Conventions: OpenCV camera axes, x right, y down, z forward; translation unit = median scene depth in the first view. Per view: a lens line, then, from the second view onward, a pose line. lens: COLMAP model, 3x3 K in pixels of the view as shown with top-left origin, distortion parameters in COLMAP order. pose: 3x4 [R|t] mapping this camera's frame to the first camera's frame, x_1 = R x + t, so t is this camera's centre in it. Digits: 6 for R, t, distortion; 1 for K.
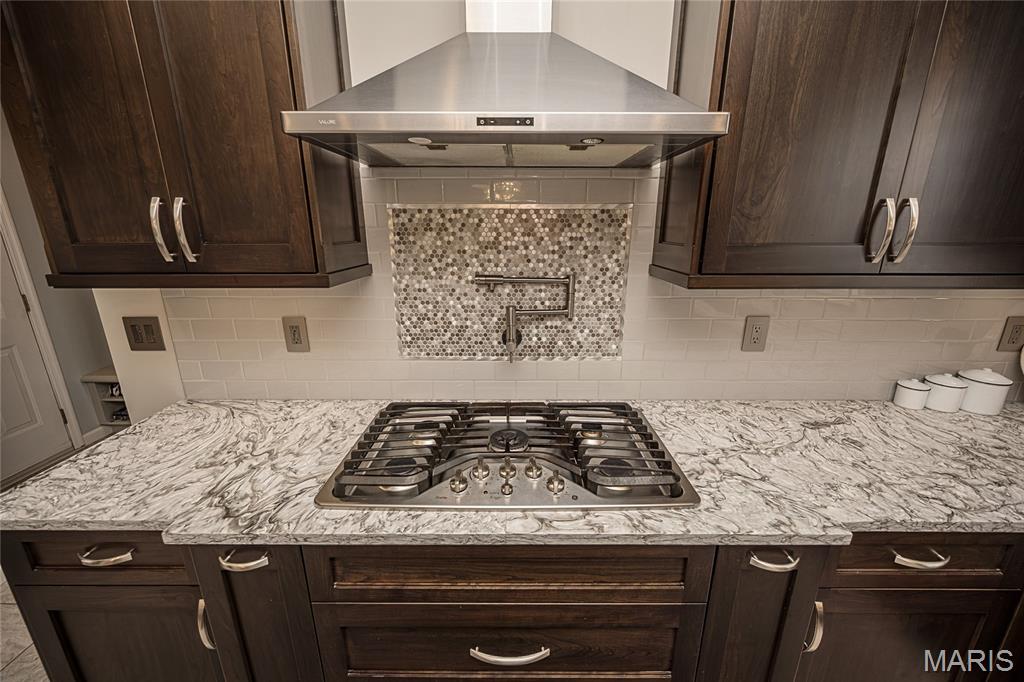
lens RADIAL K [[409.2, 0, 512.5], [0, 409.2, 341.1], [0, 0, 1]] dist [-0.003914, -0.000108]
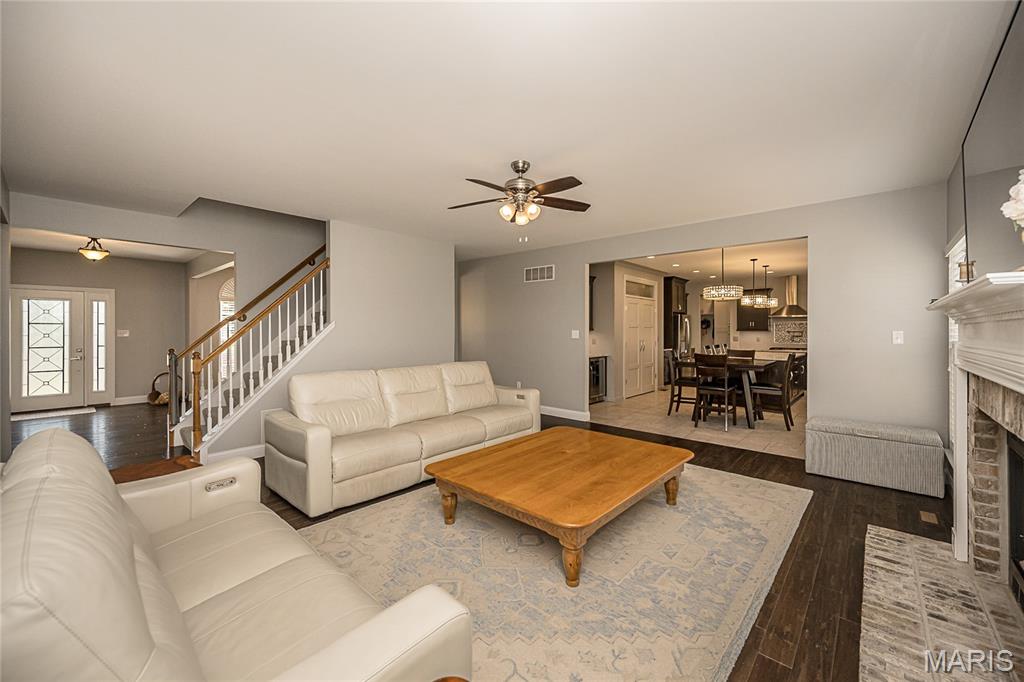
lens RADIAL K [[409.2, 0, 516.0], [0, 409.2, 334.7], [0, 0, 1]] dist [-0.003914, -0.000108]
pose [[0.741422, 0.001279, -0.671038, 1.335234], [-0.180412, 0.963559, -0.197499, 2.430156], [0.646332, 0.267494, 0.714634, -8.066986]]
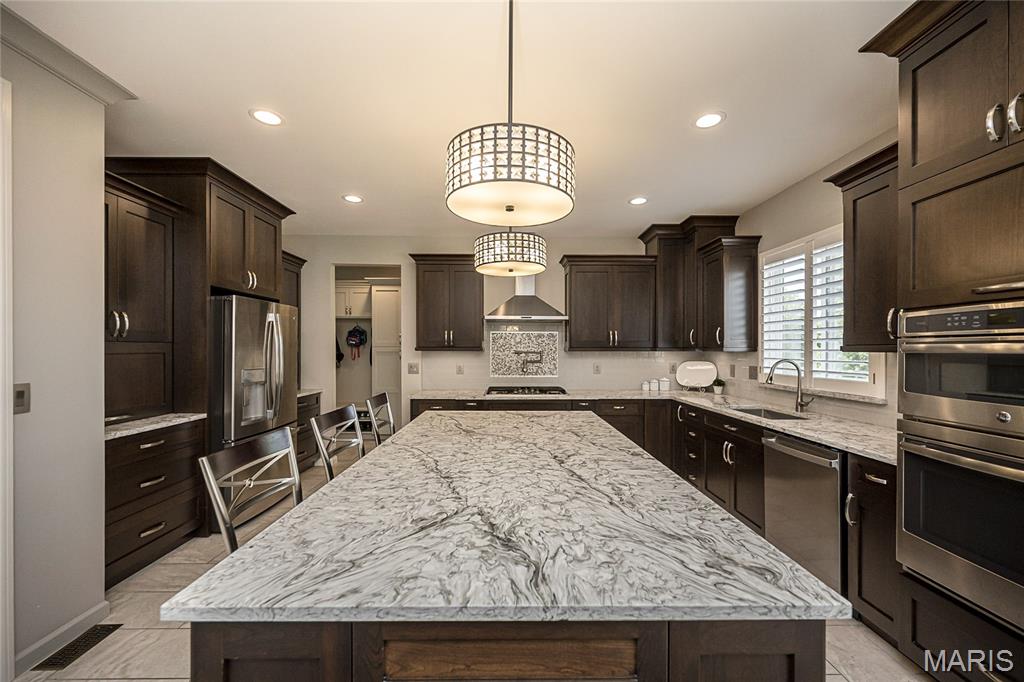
lens RADIAL K [[393.9, 0, 492.5], [0, 393.9, 349.9], [0, 0, 1]] dist [0.012969, -0.000199]
pose [[0.999864, -0.001811, -0.016407, -0.232930], [-0.002703, 0.962592, -0.270941, 0.783058], [0.016284, 0.270949, 0.962456, -2.376397]]
